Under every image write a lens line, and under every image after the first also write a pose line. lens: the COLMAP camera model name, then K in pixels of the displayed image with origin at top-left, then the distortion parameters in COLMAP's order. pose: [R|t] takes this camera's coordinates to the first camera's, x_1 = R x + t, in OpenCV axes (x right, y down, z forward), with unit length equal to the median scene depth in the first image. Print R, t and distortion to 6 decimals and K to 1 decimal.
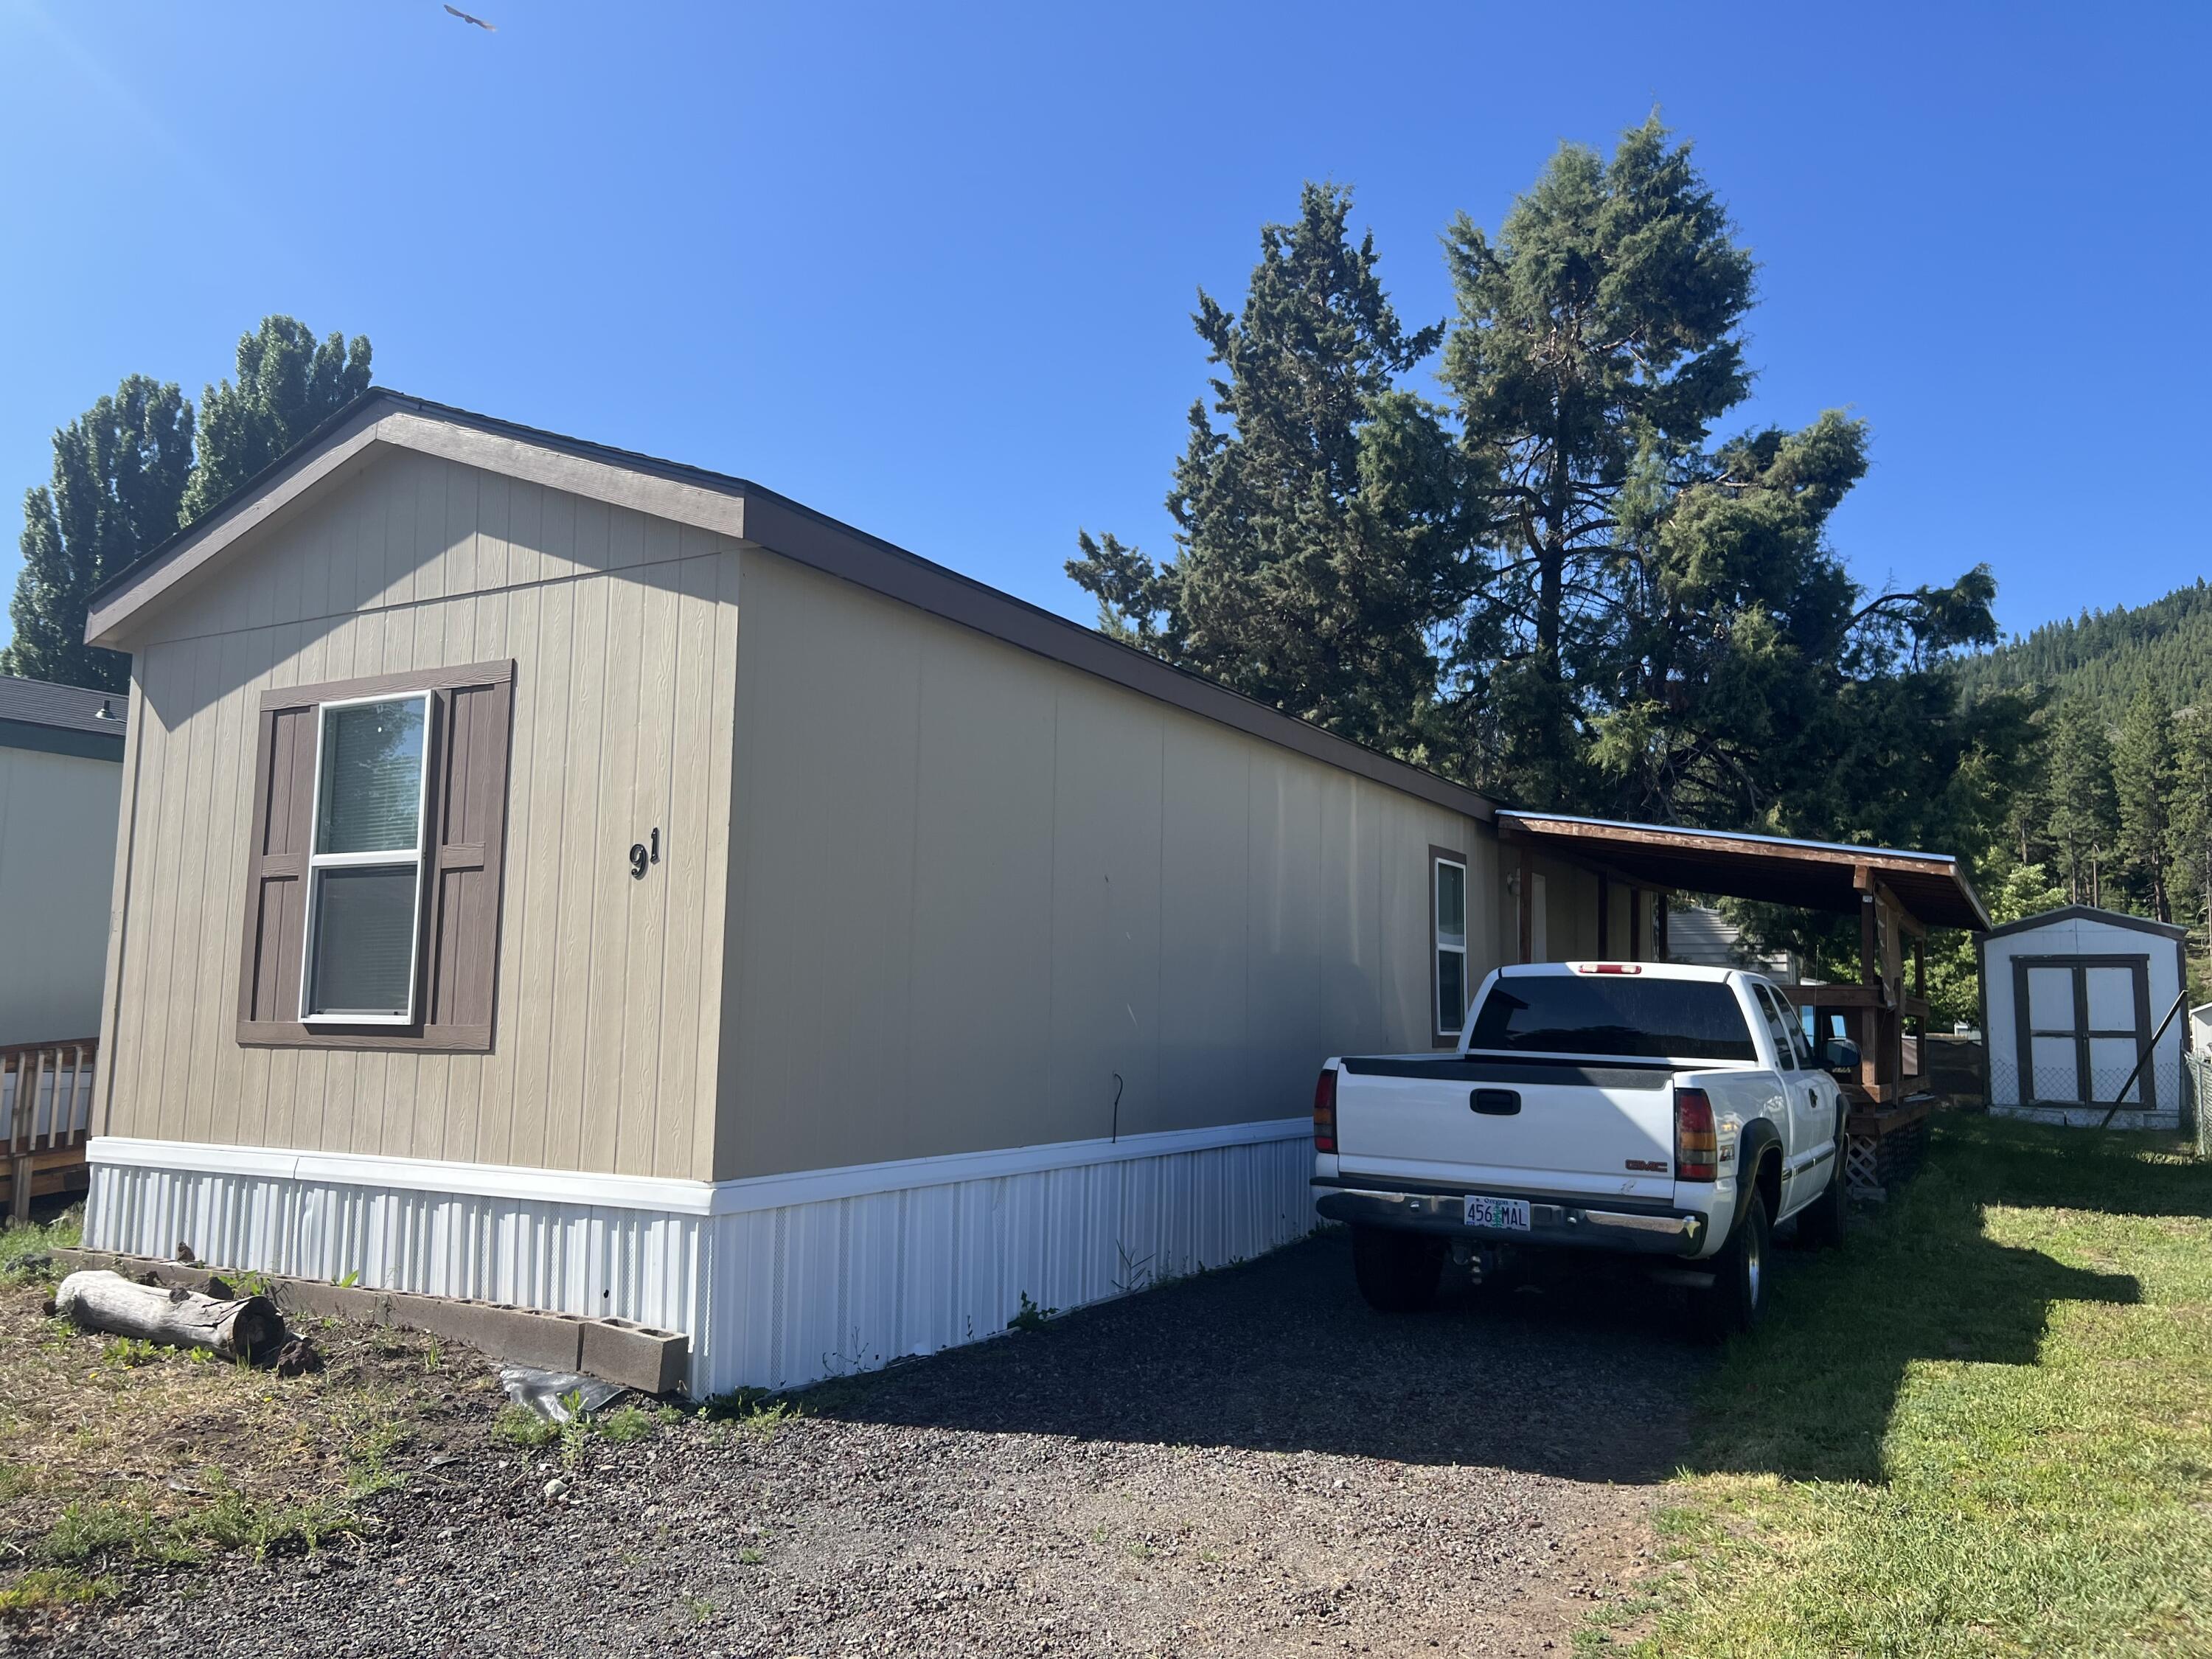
lens RADIAL K [[1669.1, 0, 1096.7], [0, 1669.1, 835.0], [0, 0, 1]] dist [0.048624, -0.045141]
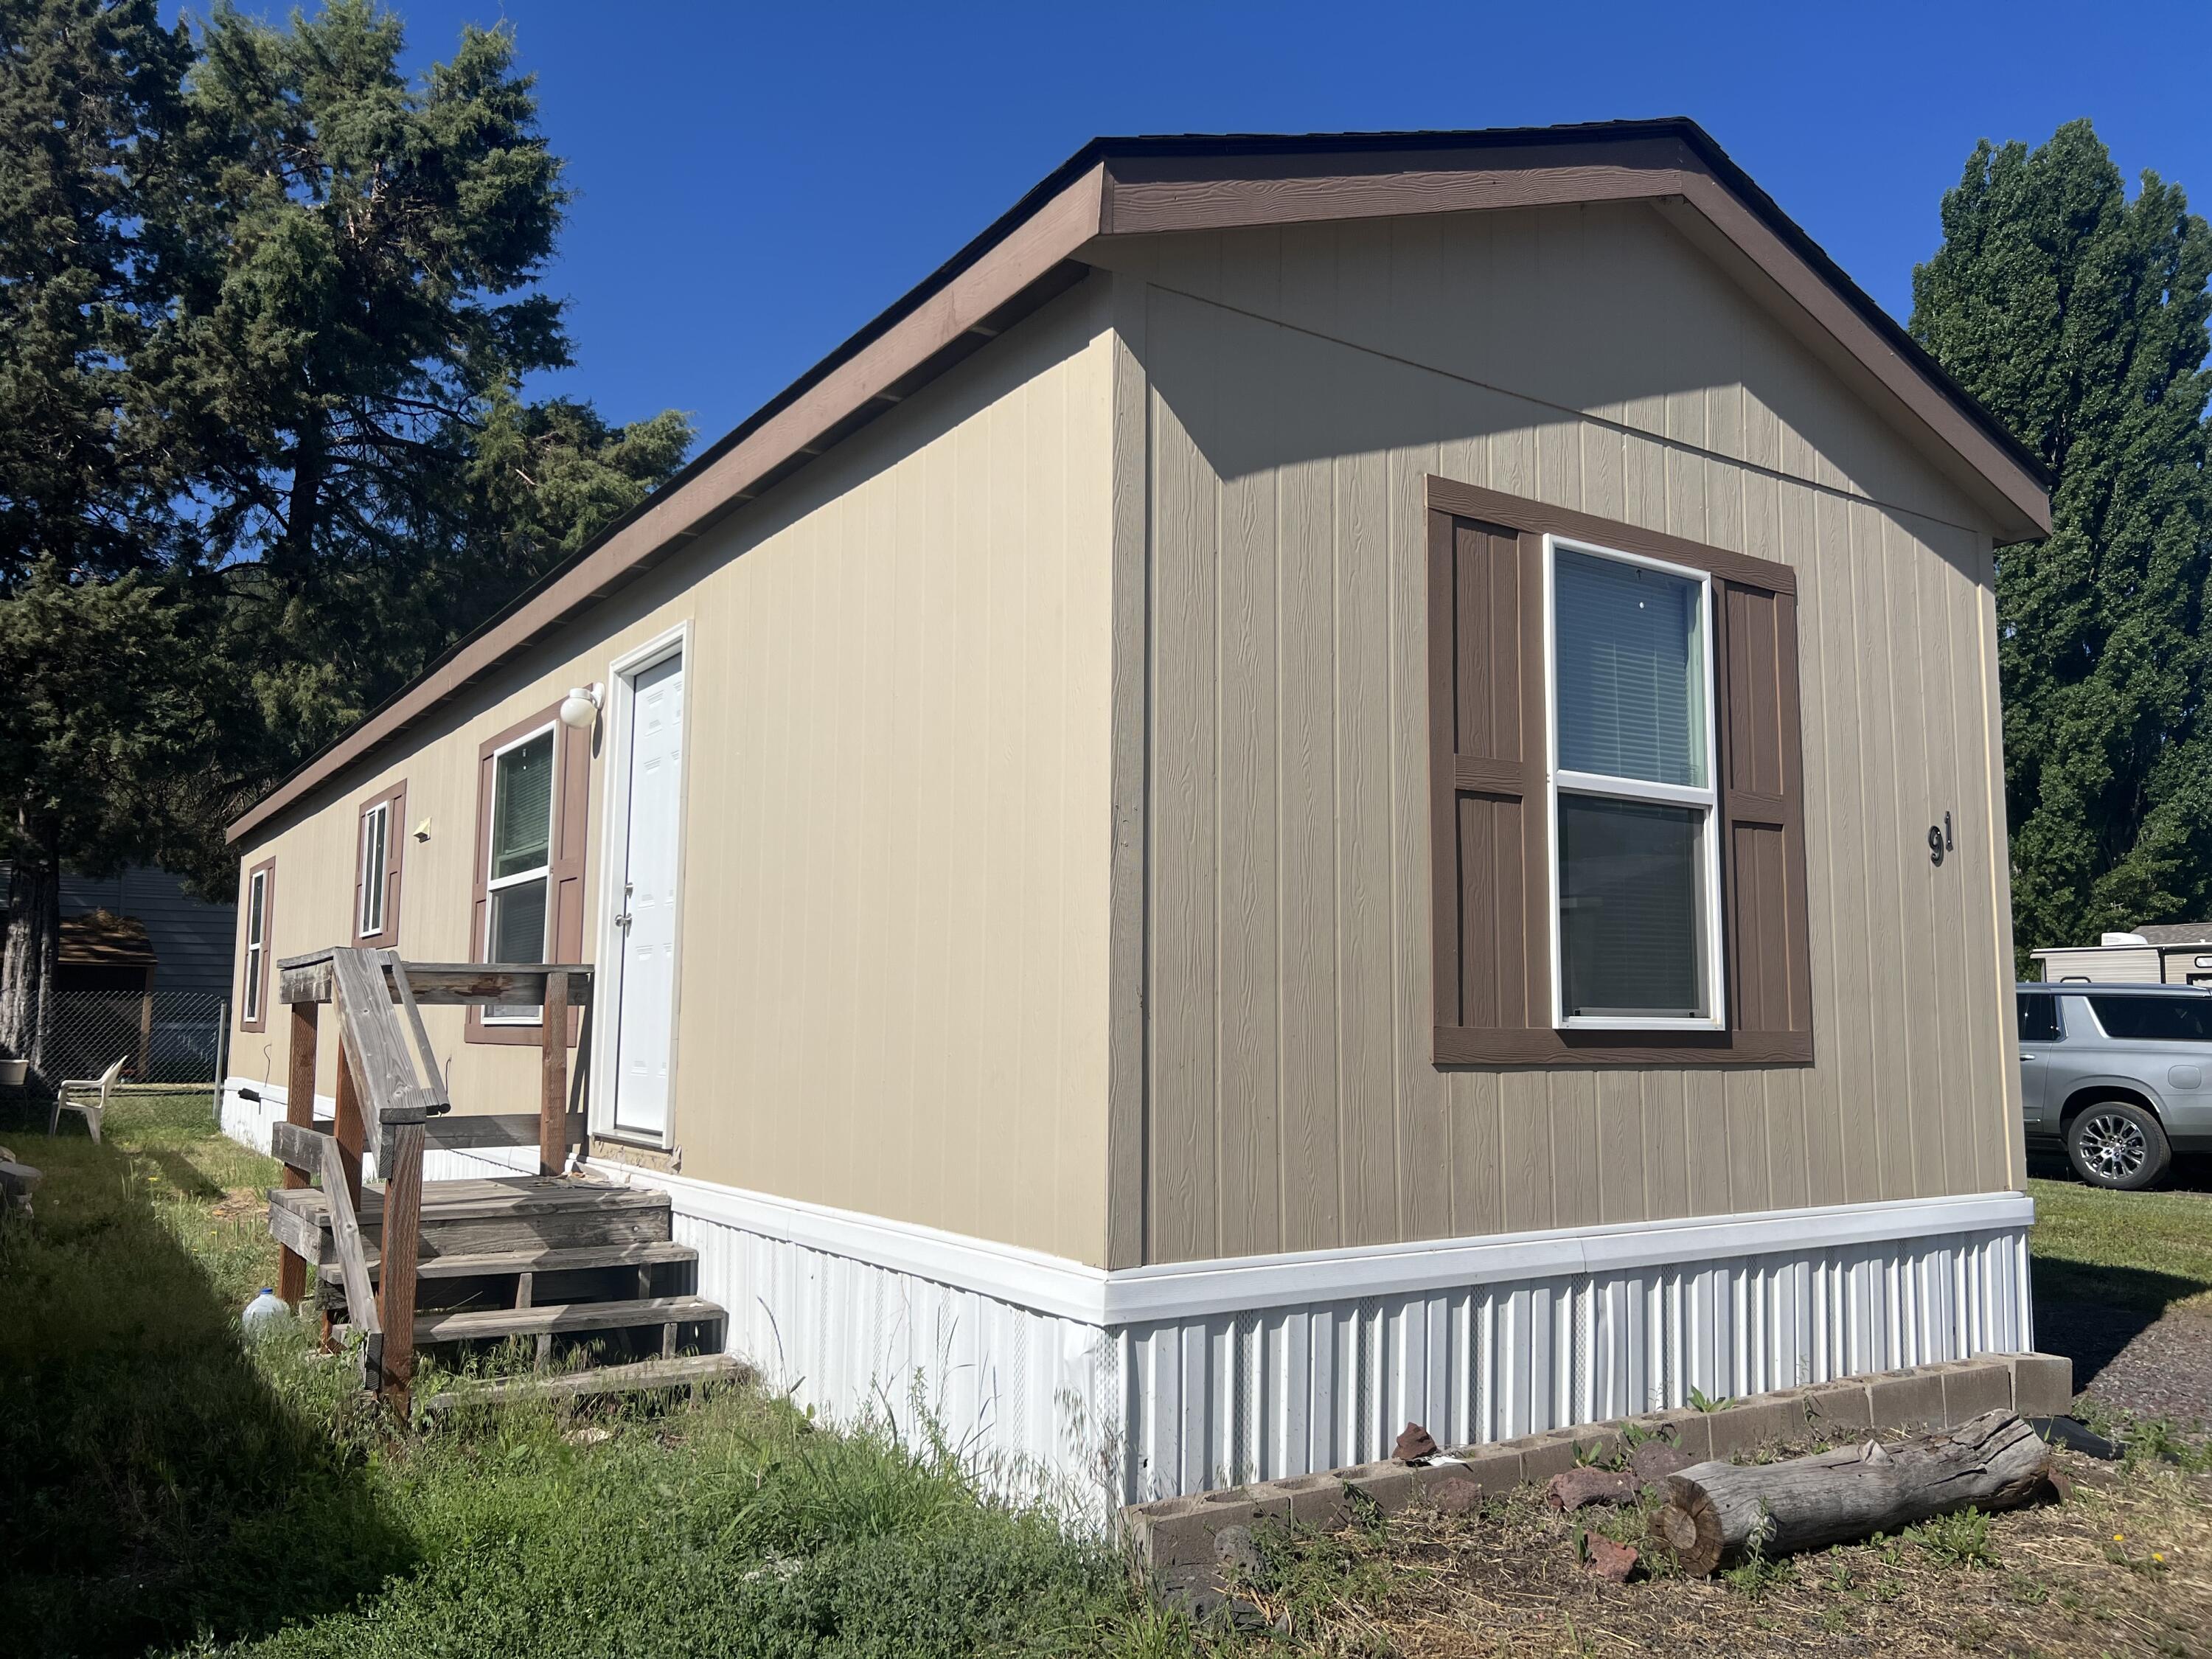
lens RADIAL K [[1669.1, 0, 1099.1], [0, 1669.1, 835.7], [0, 0, 1]] dist [0.048624, -0.045141]
pose [[0.446246, 0.084782, 0.890885, -1.162925], [-0.103846, 0.993683, -0.042548, 0.086483], [-0.888865, -0.073528, 0.452231, 0.901243]]
